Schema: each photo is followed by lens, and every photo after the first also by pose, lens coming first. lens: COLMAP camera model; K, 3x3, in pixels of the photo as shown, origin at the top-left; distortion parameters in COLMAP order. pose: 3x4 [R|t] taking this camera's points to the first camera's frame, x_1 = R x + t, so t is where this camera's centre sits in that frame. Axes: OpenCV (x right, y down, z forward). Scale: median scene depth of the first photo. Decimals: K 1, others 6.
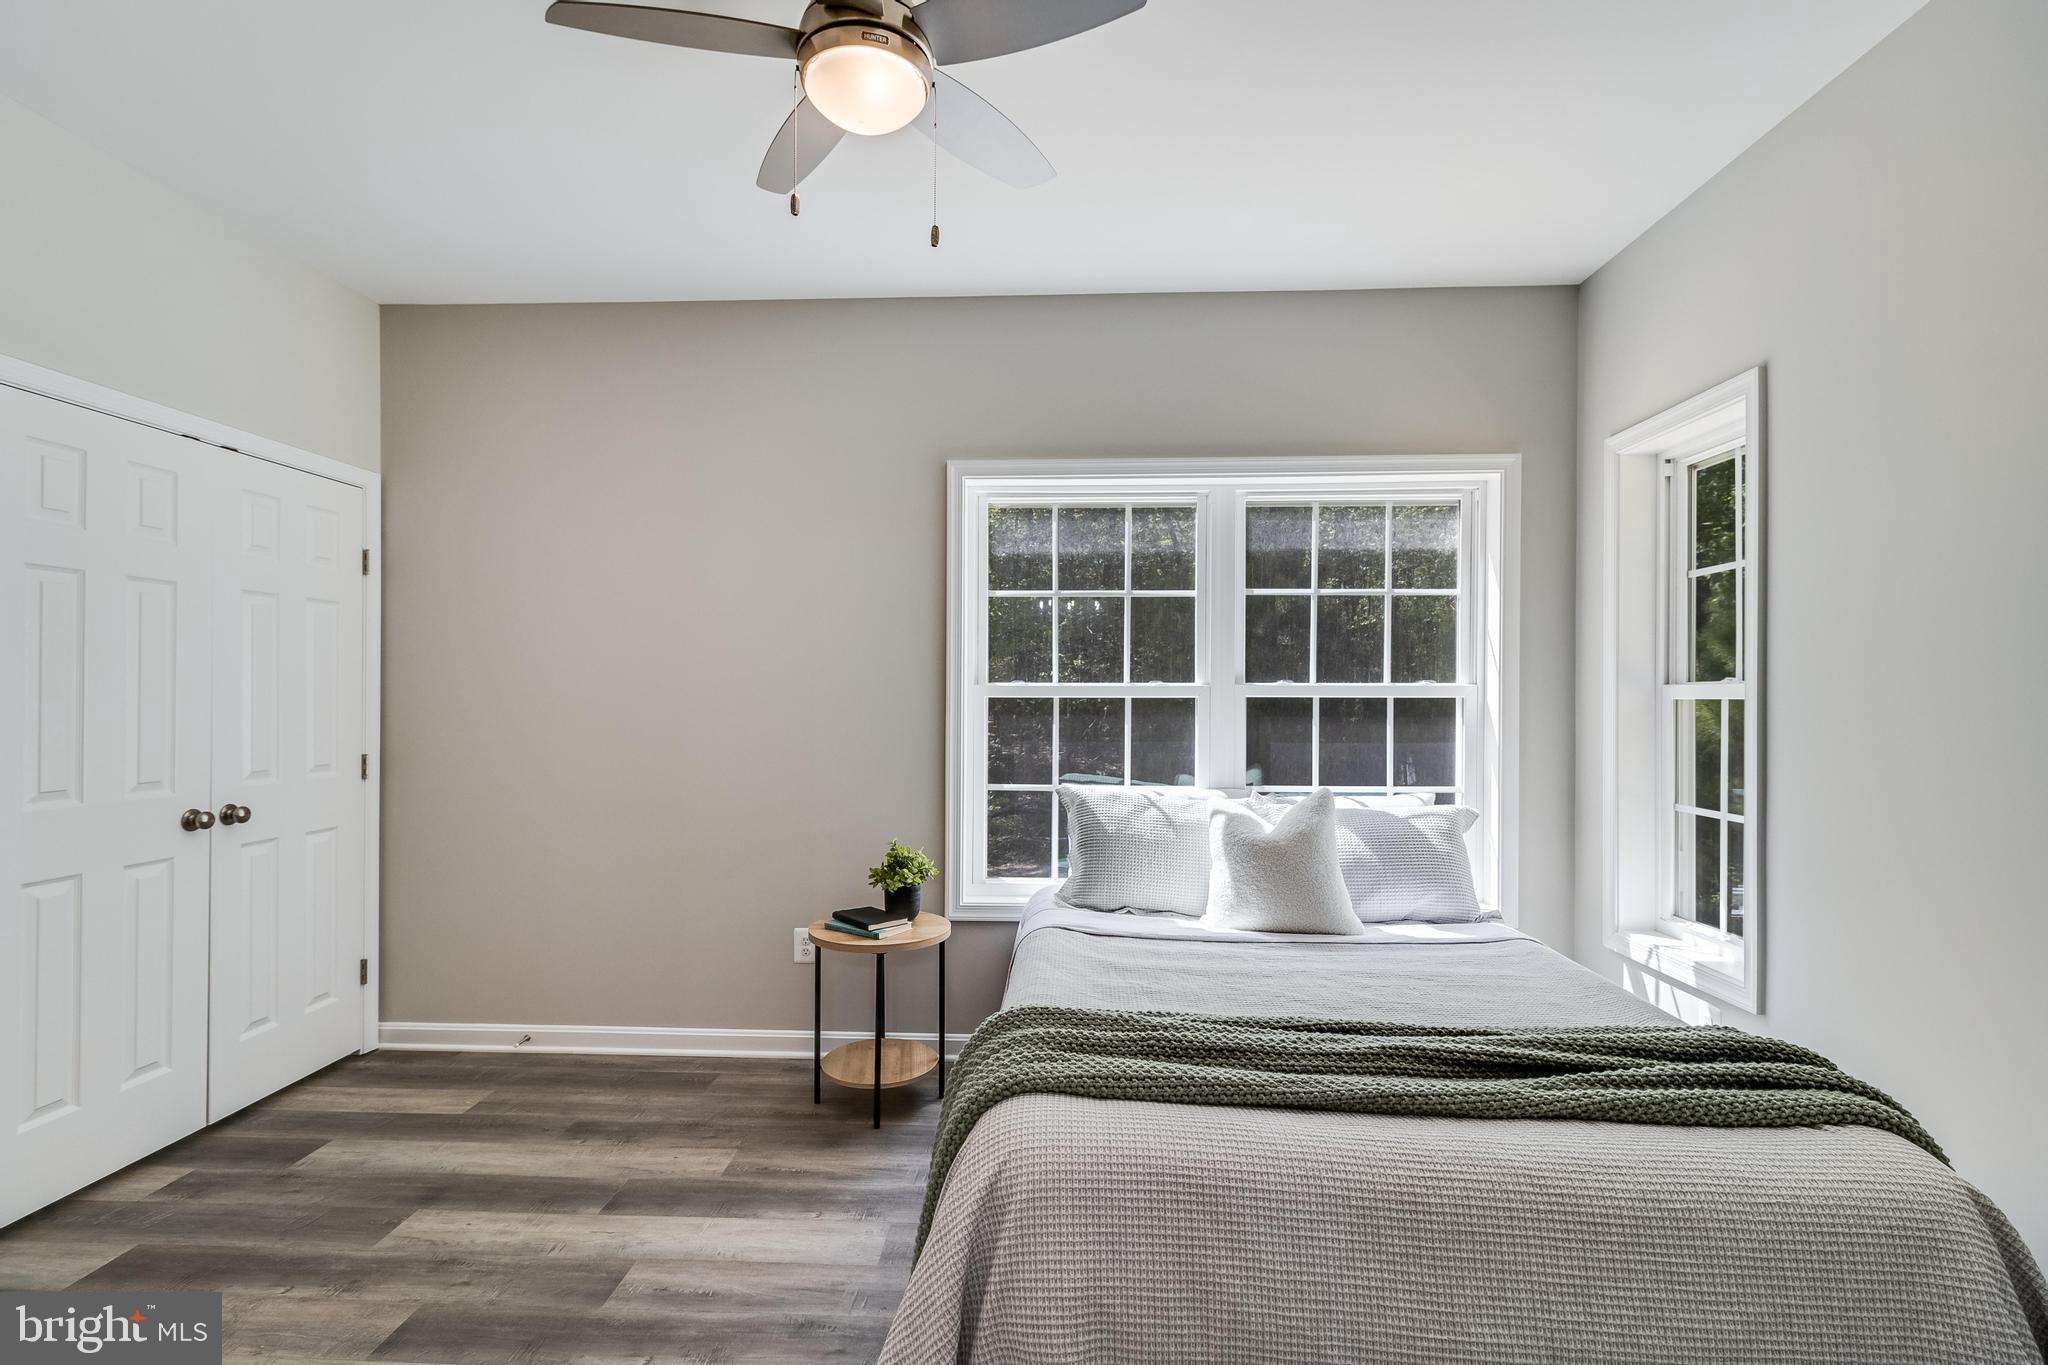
lens RADIAL K [[946.0, 0, 1019.5], [0, 946.0, 680.1], [0, 0, 1]] dist [0.002091, 0.000492]
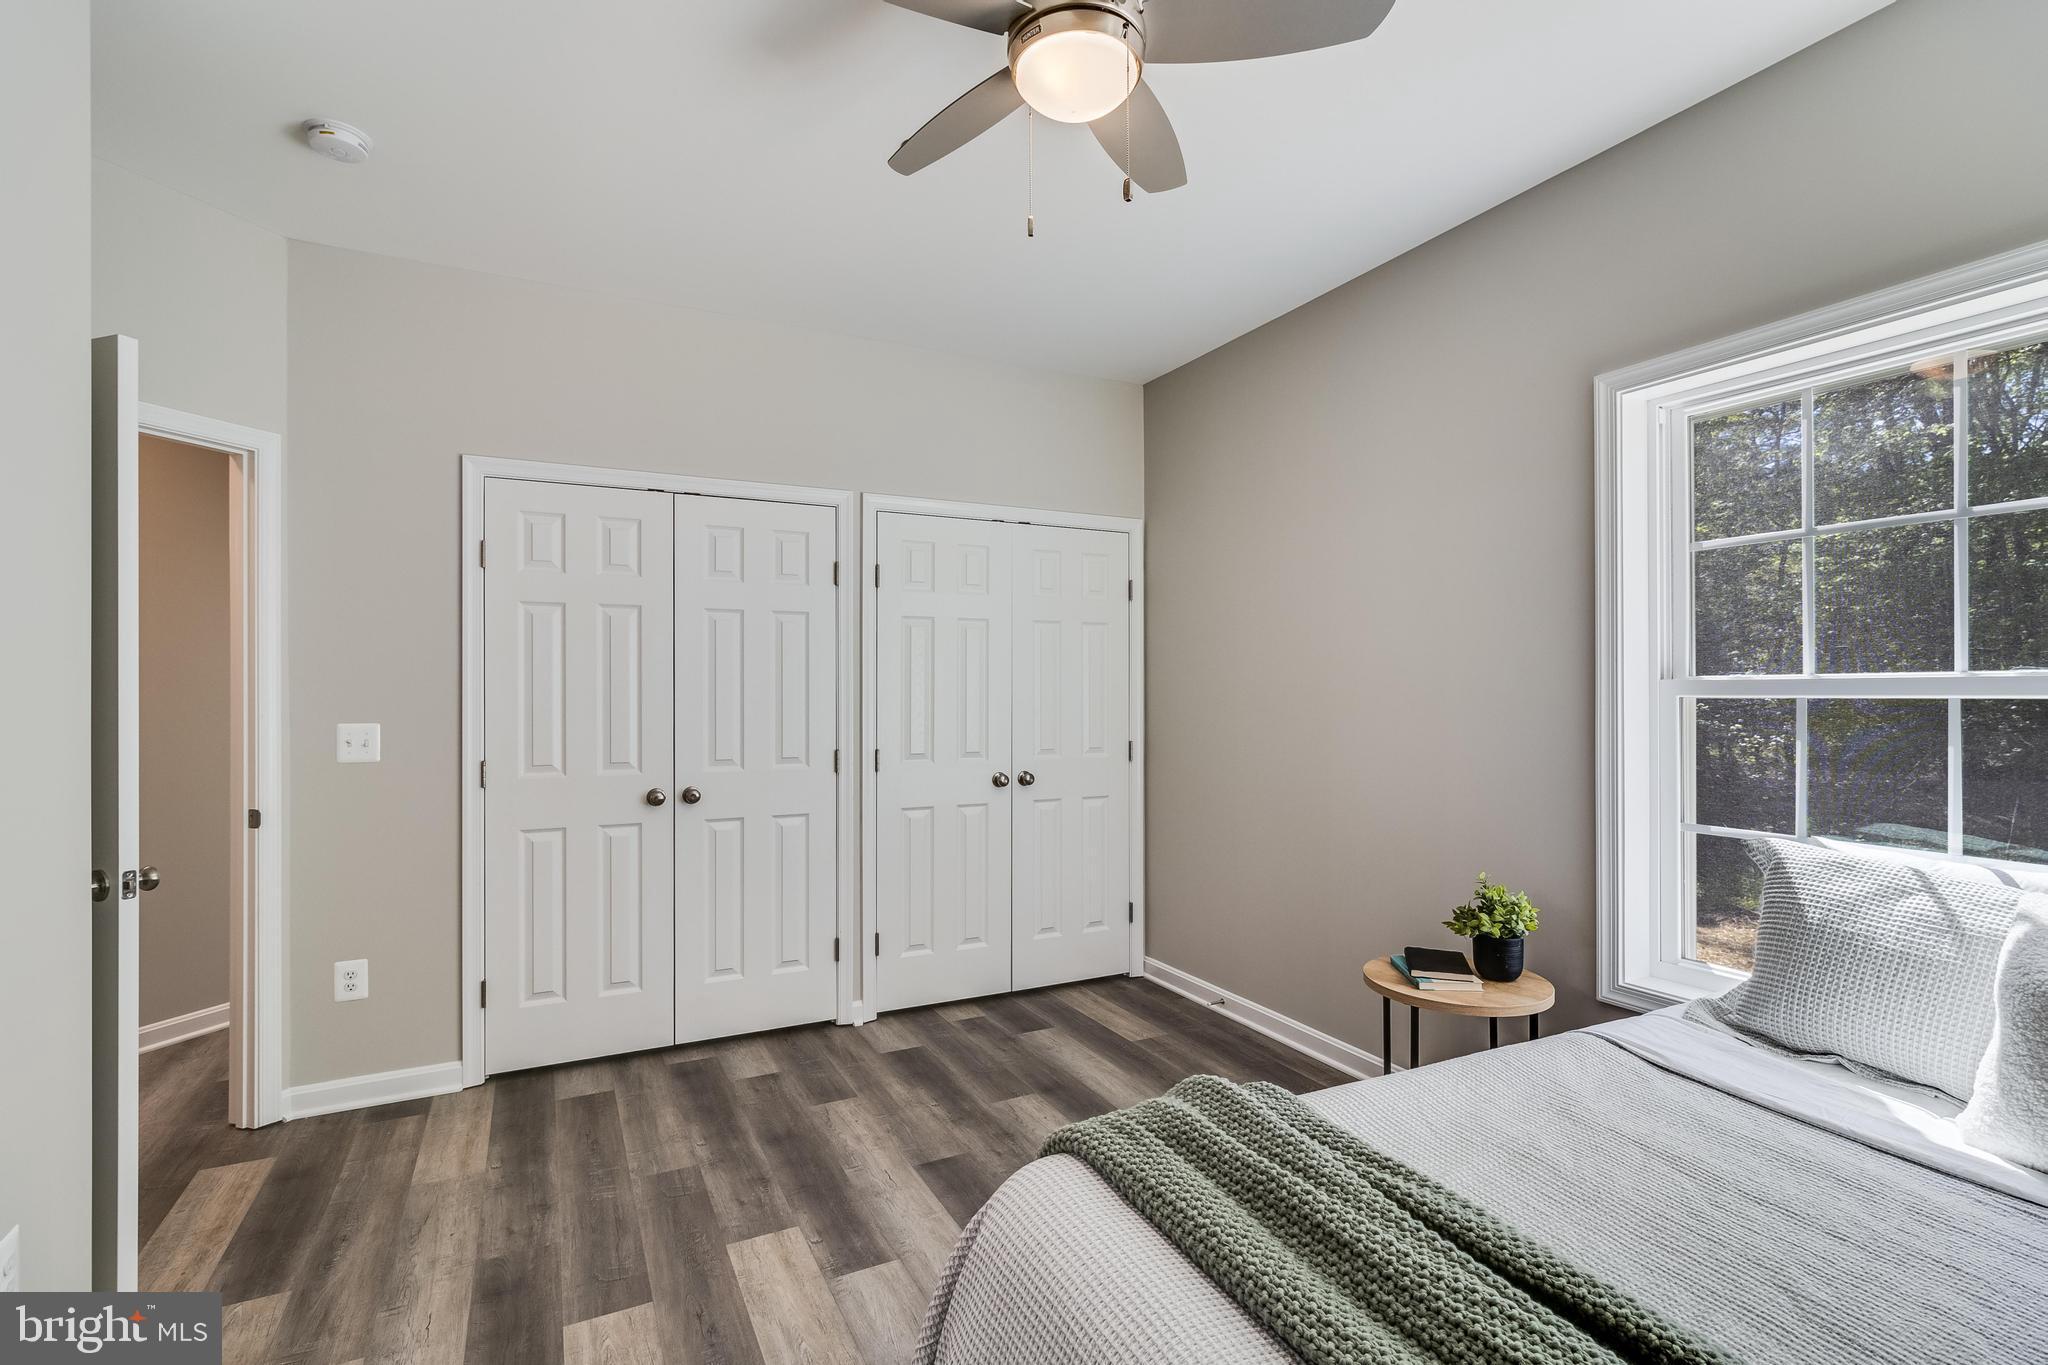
lens RADIAL K [[942.0, 0, 1019.0], [0, 942.0, 675.6], [0, 0, 1]] dist [0.002729, -0.000064]
pose [[0.496056, -0.019166, -0.868079, 0.362592], [0.015343, 0.999794, -0.013307, 0.004671], [0.868155, -0.006718, 0.496247, 0.260730]]
